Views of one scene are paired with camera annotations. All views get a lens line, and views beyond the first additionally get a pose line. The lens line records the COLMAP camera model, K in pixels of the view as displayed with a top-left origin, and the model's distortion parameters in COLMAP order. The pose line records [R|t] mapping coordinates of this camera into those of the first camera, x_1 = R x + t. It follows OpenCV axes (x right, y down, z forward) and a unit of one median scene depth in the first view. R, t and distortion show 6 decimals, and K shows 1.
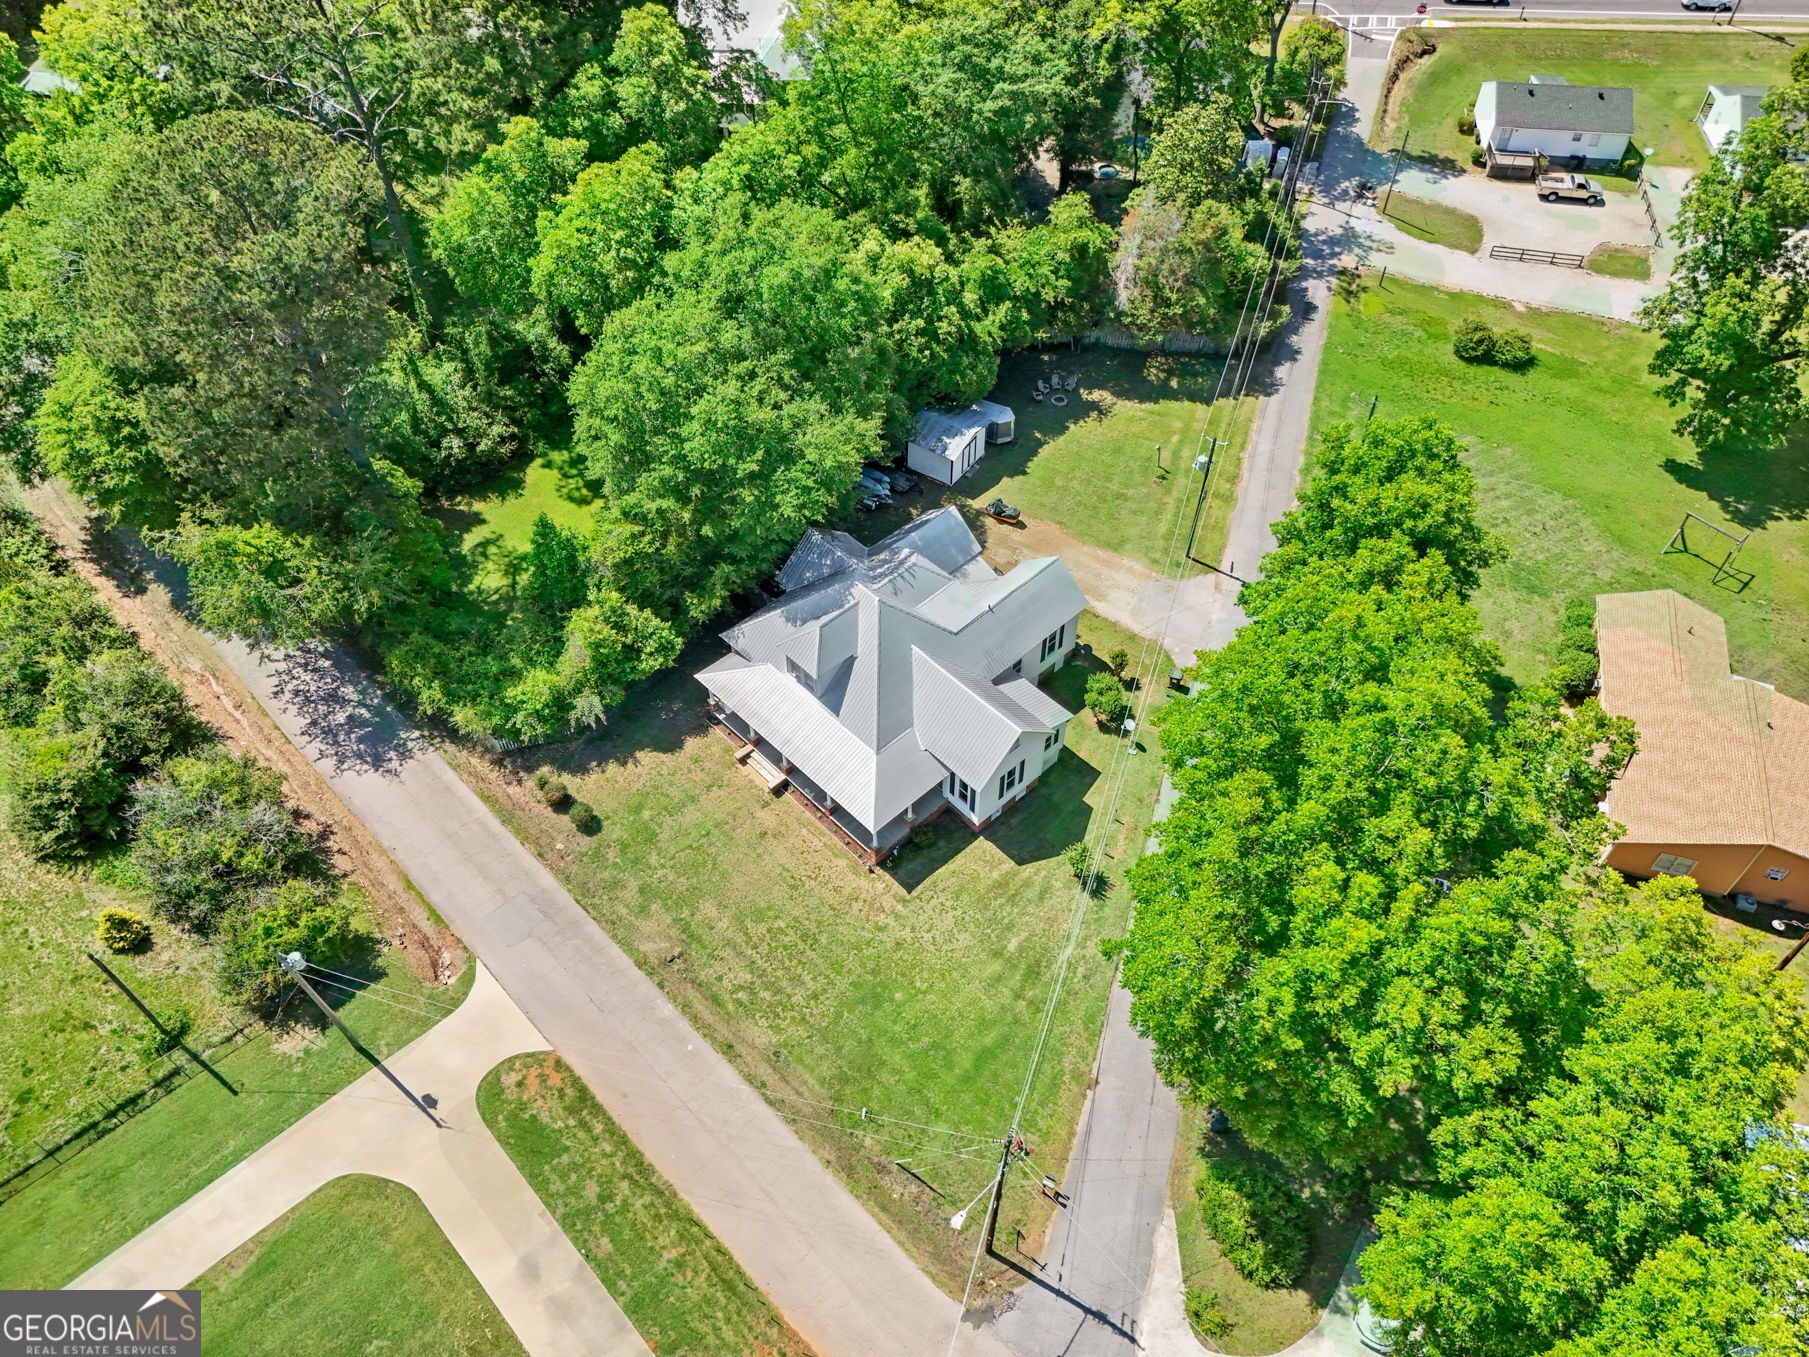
lens RADIAL K [[1354.3, 0, 909.7], [0, 1354.3, 680.4], [0, 0, 1]] dist [0.029643, -0.027046]
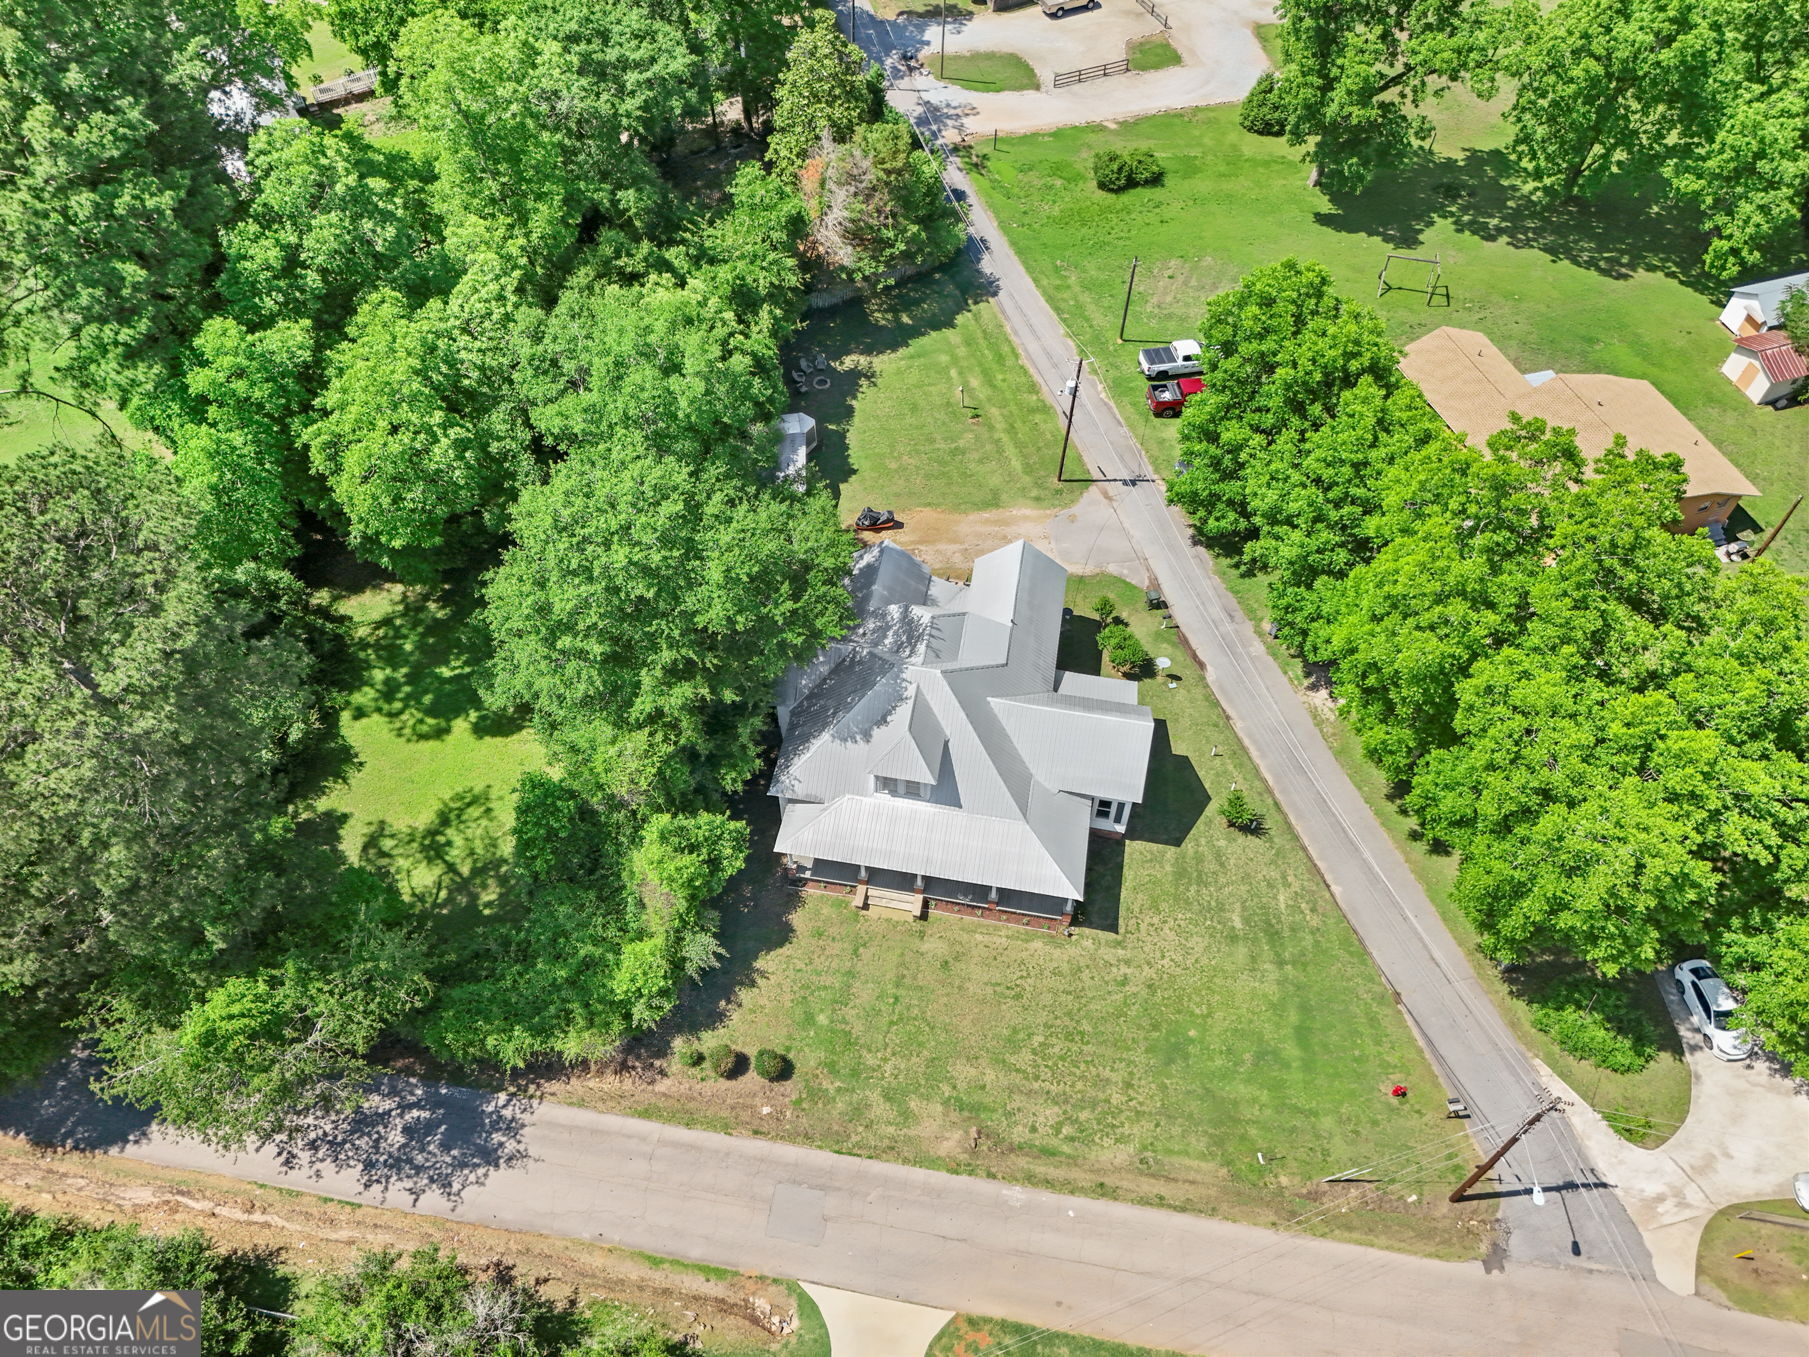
lens RADIAL K [[1354.3, 0, 909.5], [0, 1354.3, 673.8], [0, 0, 1]] dist [0.029643, -0.027046]
pose [[0.803852, -0.470476, 0.363971, -0.349745], [0.441054, 0.881997, 0.165991, -0.206557], [-0.399116, 0.027098, 0.916500, 0.180237]]
